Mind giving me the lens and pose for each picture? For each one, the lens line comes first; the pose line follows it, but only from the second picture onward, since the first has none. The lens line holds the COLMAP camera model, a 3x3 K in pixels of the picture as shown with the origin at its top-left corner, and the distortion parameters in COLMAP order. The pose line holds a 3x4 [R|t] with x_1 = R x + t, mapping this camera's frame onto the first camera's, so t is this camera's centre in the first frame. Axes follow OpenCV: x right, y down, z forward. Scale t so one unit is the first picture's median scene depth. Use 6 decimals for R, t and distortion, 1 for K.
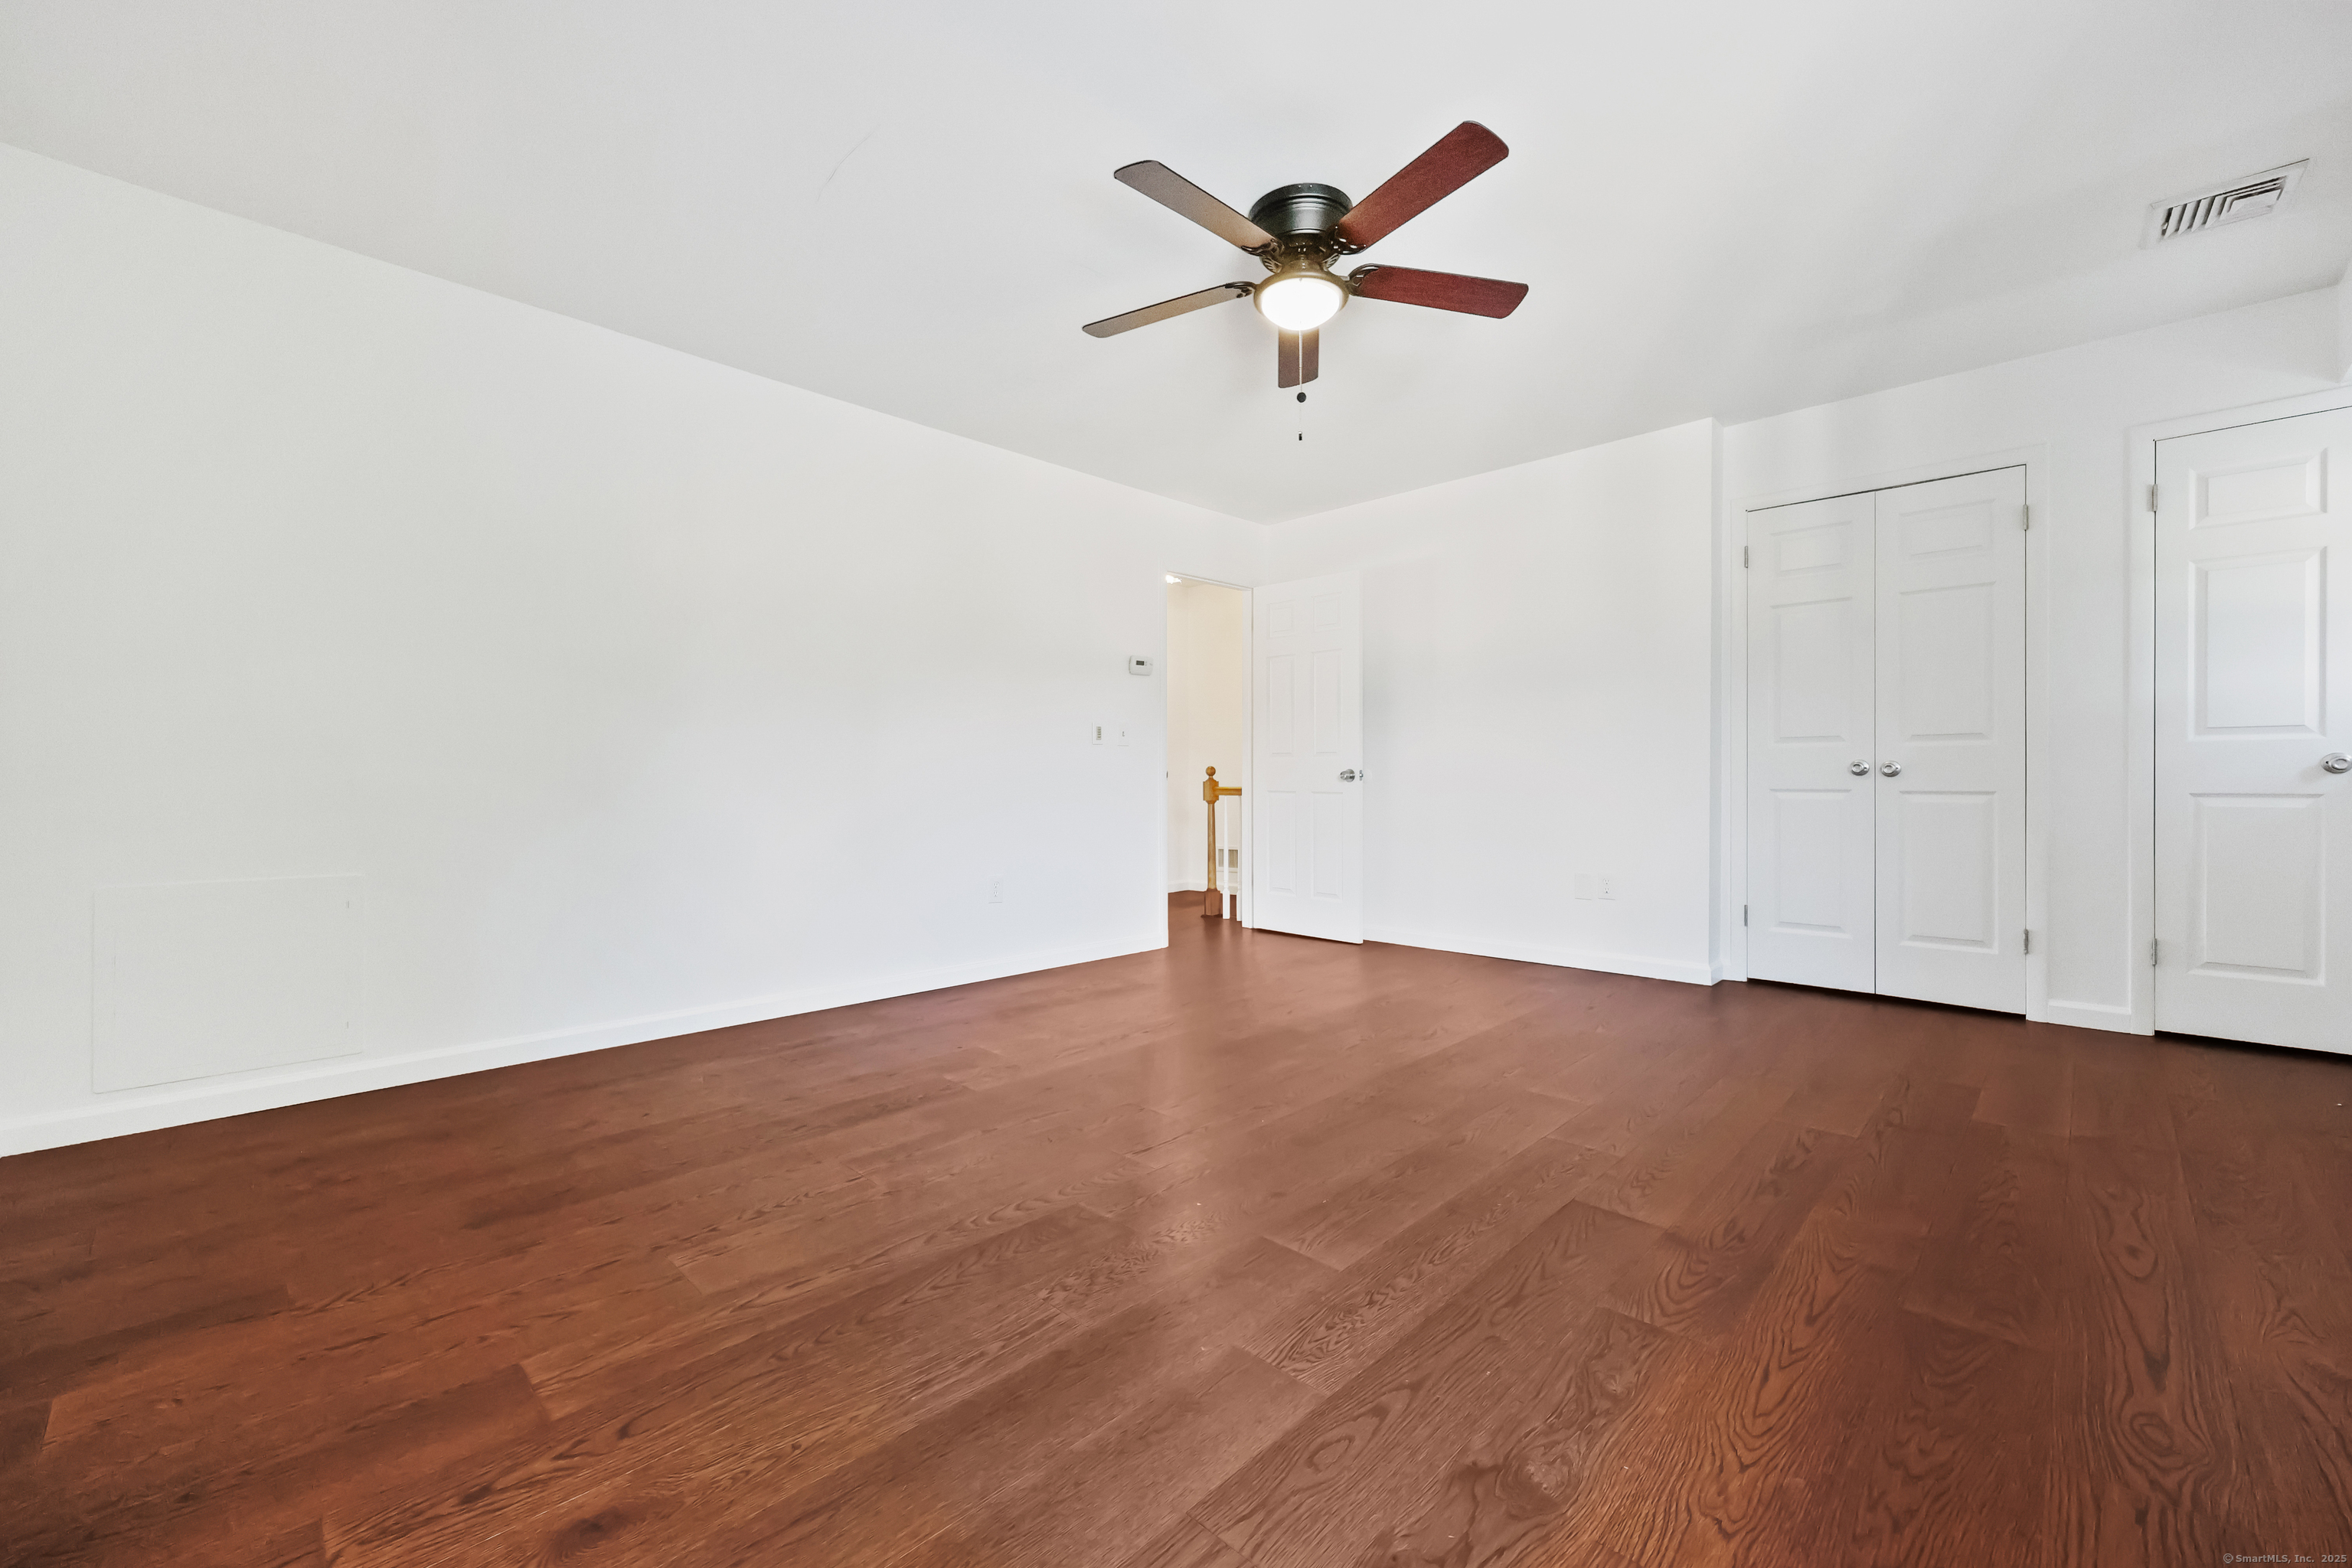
lens RADIAL K [[946.7, 0, 1176.6], [0, 946.7, 781.1], [0, 0, 1]] dist [-0.002972, 0.000401]
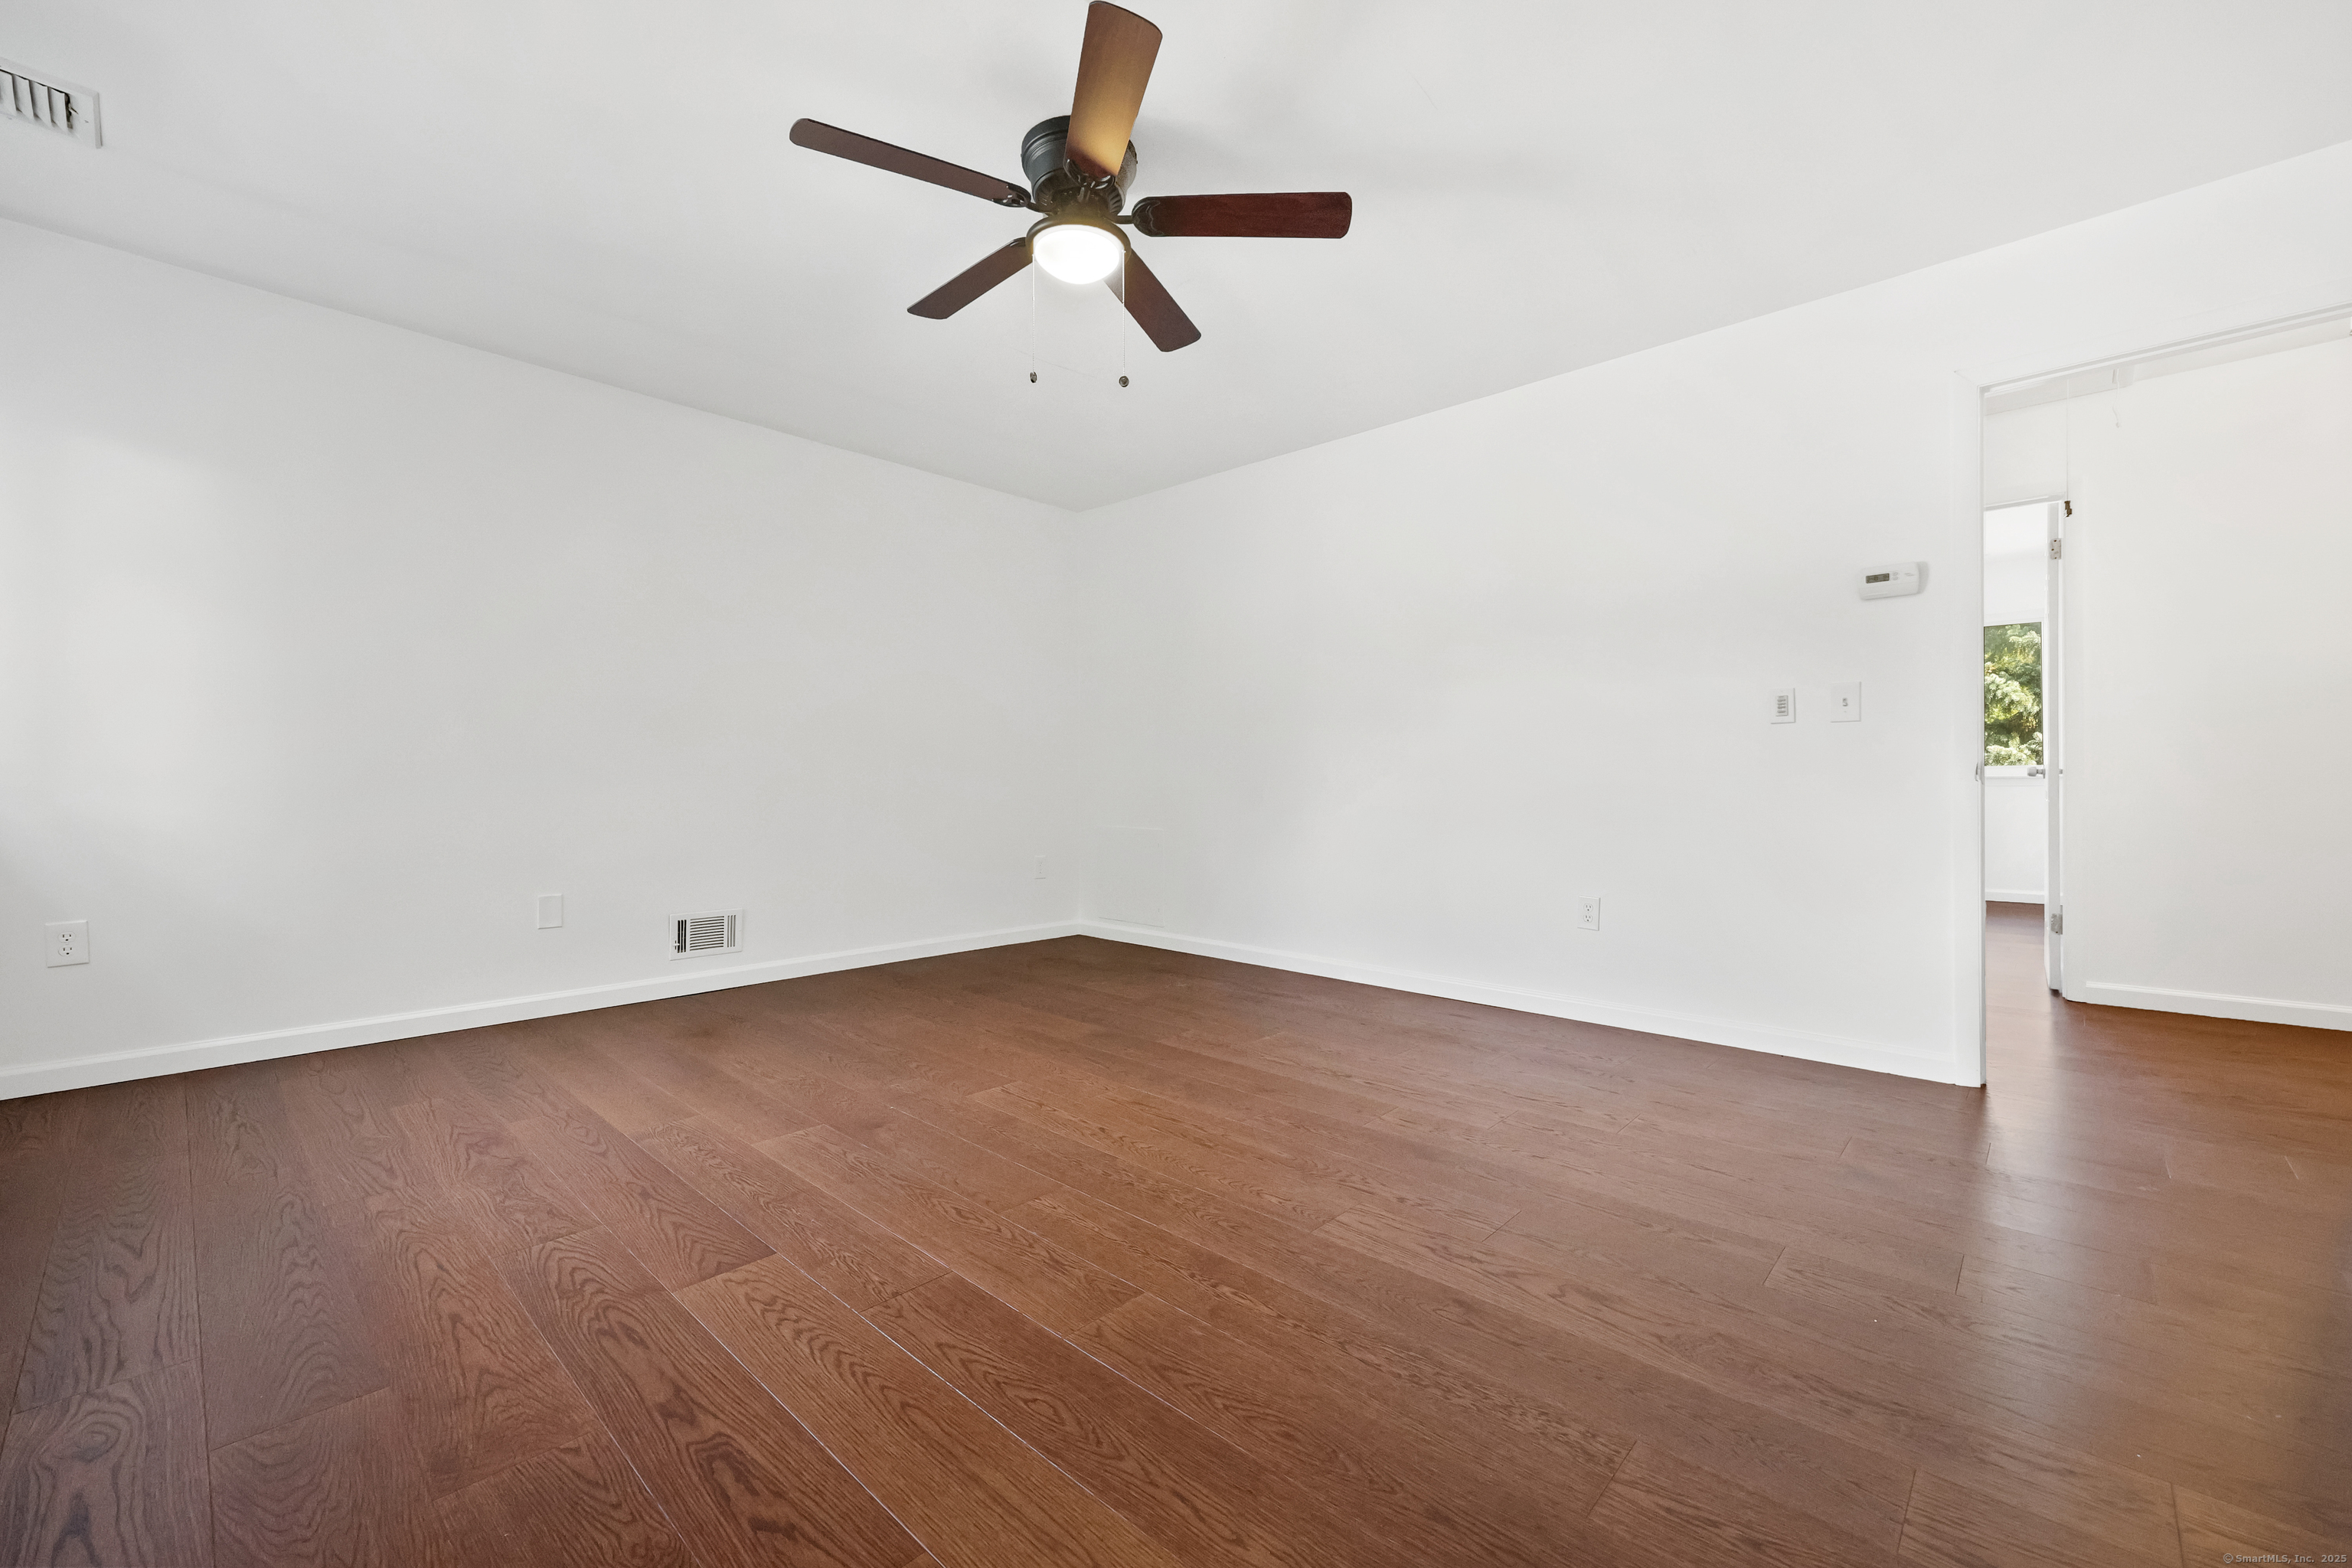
lens RADIAL K [[946.7, 0, 1176.6], [0, 946.7, 779.9], [0, 0, 1]] dist [-0.002972, 0.000401]
pose [[0.019521, 0.002912, -0.999805, 1.660328], [-0.002468, 0.999993, 0.002864, -0.003996], [0.999806, 0.002412, 0.019528, 1.717928]]
